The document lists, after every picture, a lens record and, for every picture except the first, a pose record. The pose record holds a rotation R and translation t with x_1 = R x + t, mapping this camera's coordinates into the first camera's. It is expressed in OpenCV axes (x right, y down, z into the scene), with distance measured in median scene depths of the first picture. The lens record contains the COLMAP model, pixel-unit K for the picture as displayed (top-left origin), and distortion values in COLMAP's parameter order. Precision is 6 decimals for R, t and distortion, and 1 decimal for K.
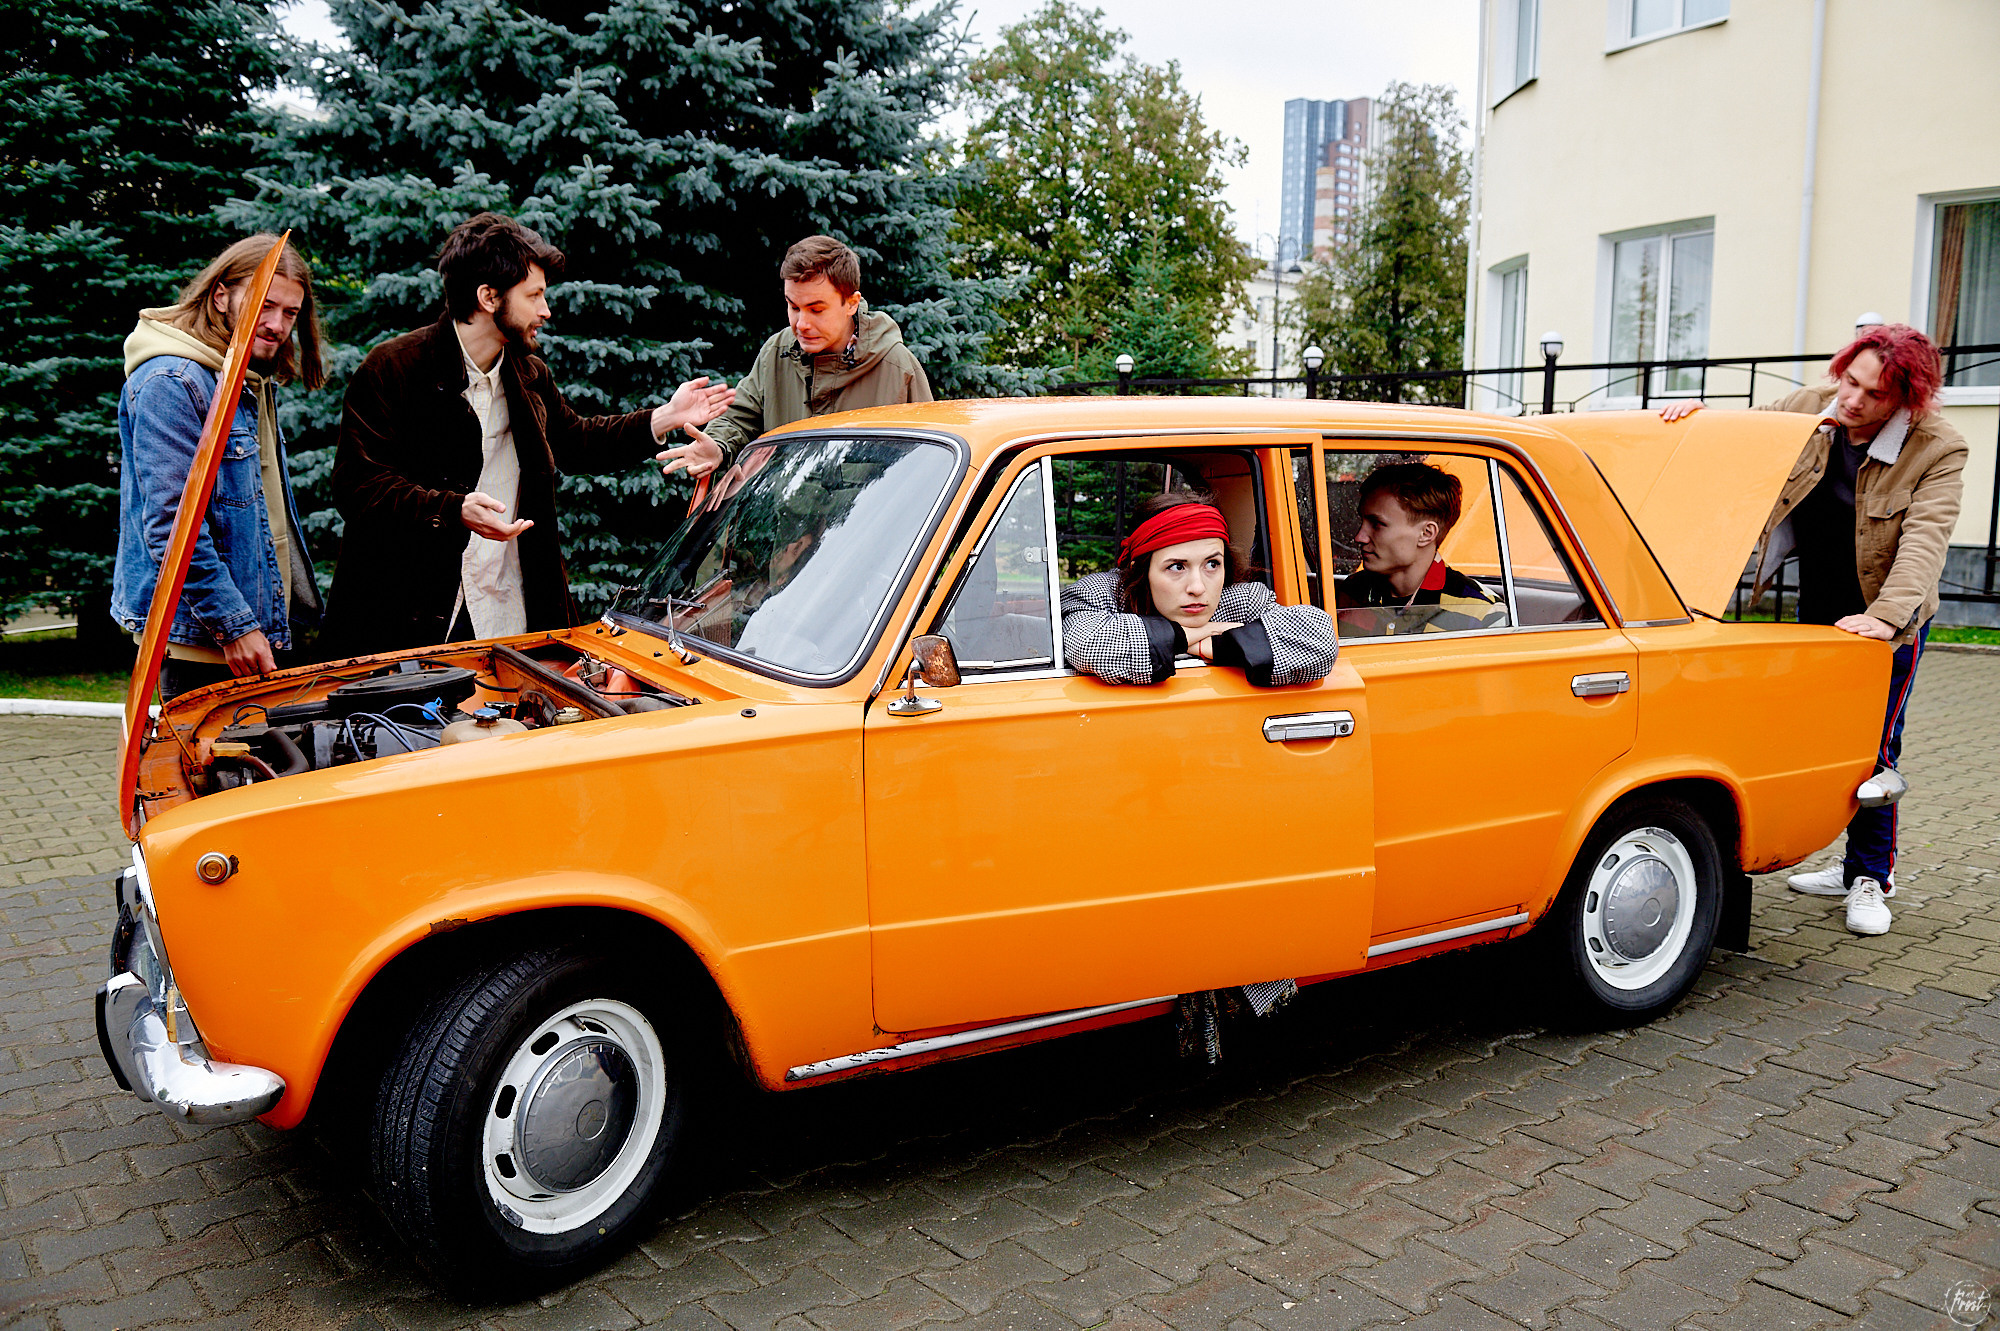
lens RADIAL K [[1551.5, 0, 1055.0], [0, 1551.5, 646.2], [0, 0, 1]] dist [-0.046736, -0.005499]
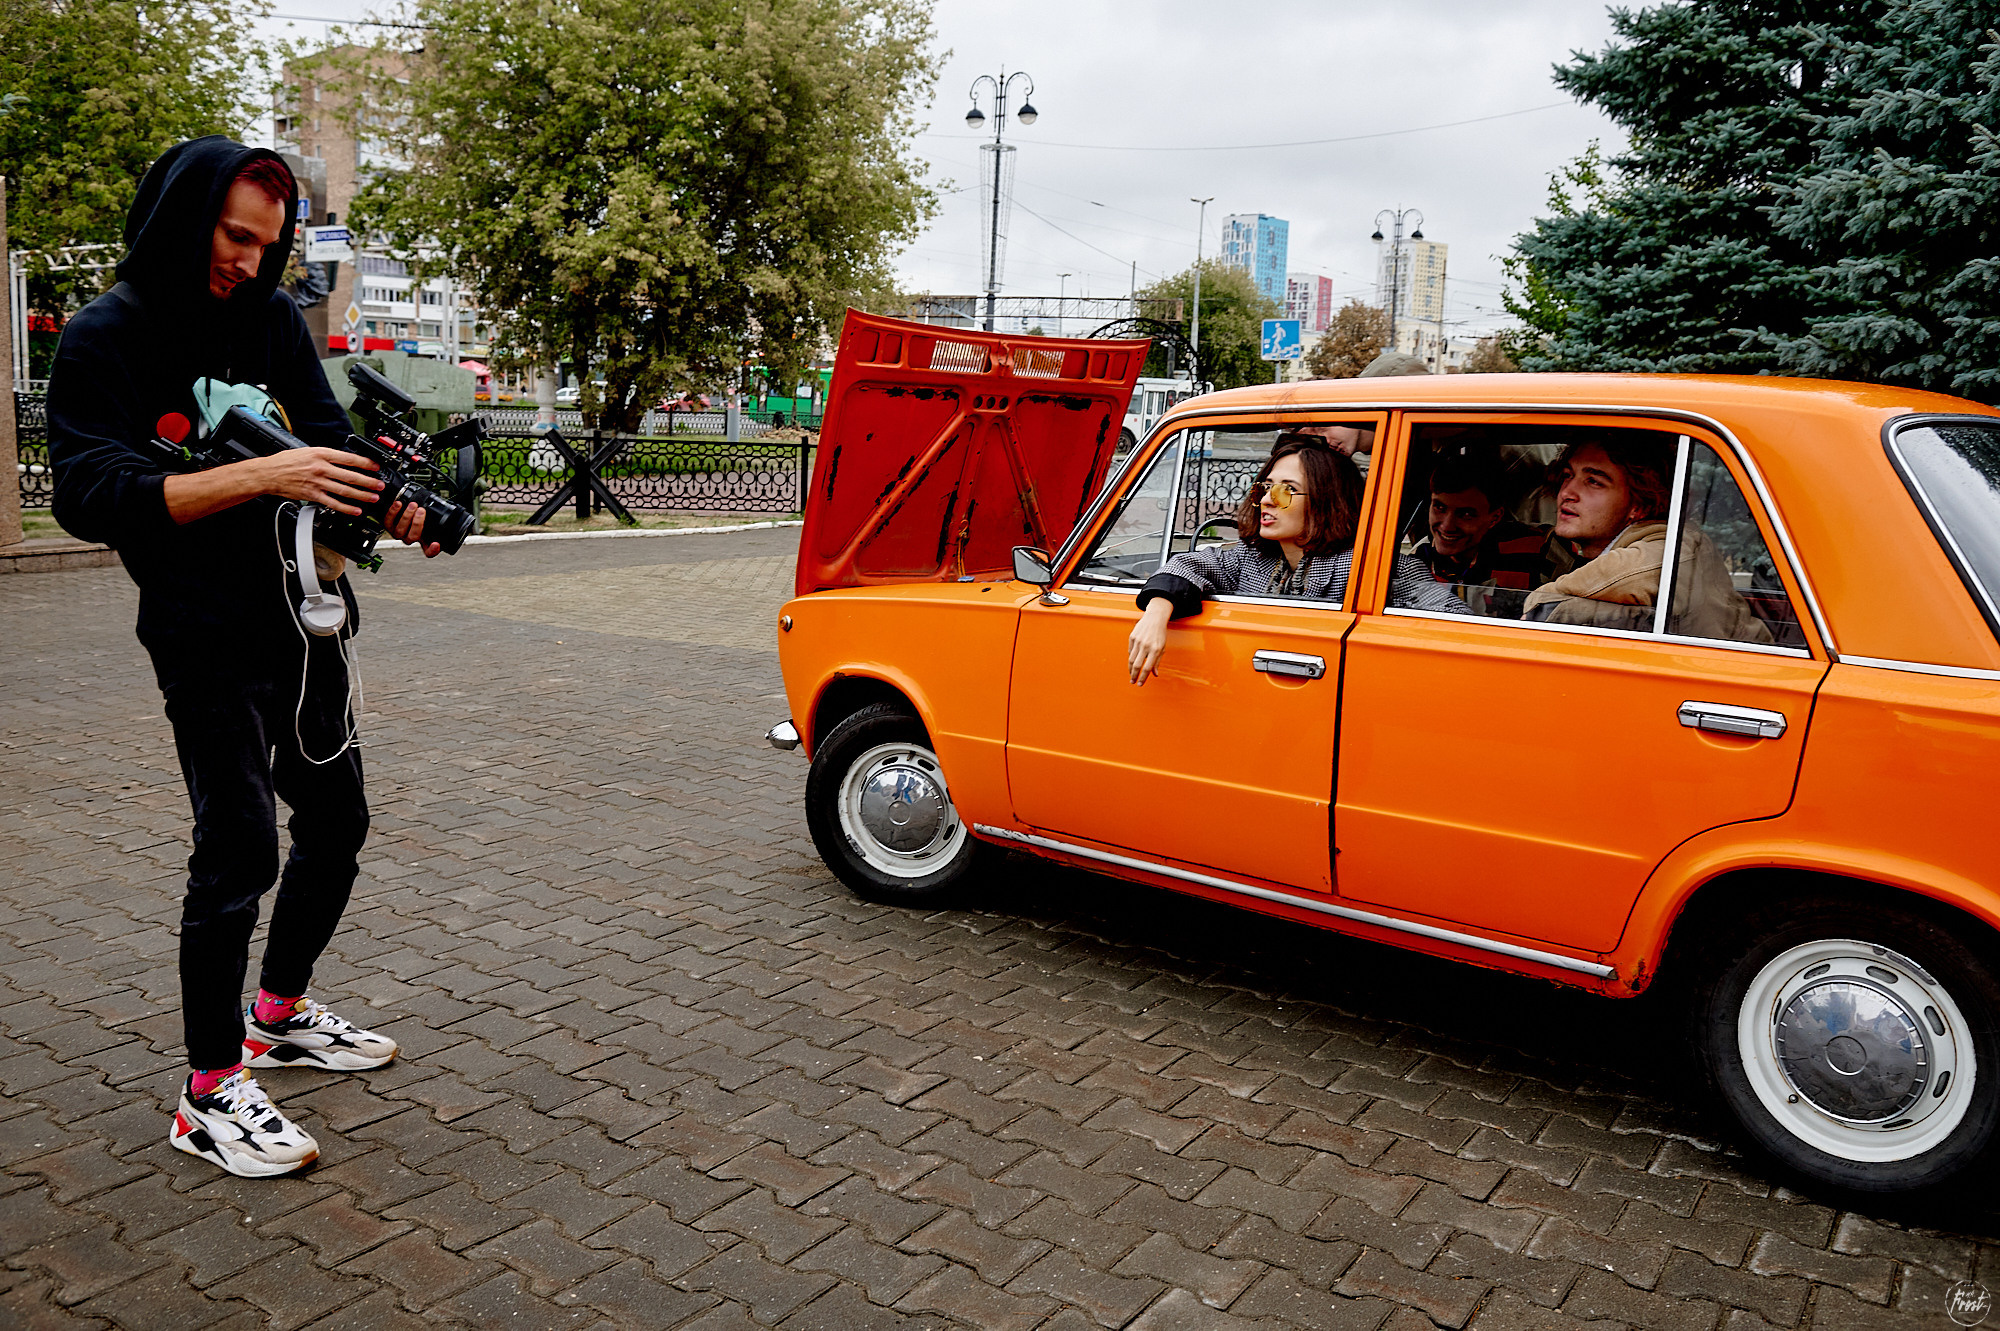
lens RADIAL K [[1551.5, 0, 1002.6], [0, 1551.5, 653.5], [0, 0, 1]] dist [-0.046736, -0.005499]
pose [[0.309190, 0.135634, -0.941279, 0.195578], [-0.125789, 0.986913, 0.100891, -0.008408], [0.942645, 0.087208, 0.322205, 0.077968]]
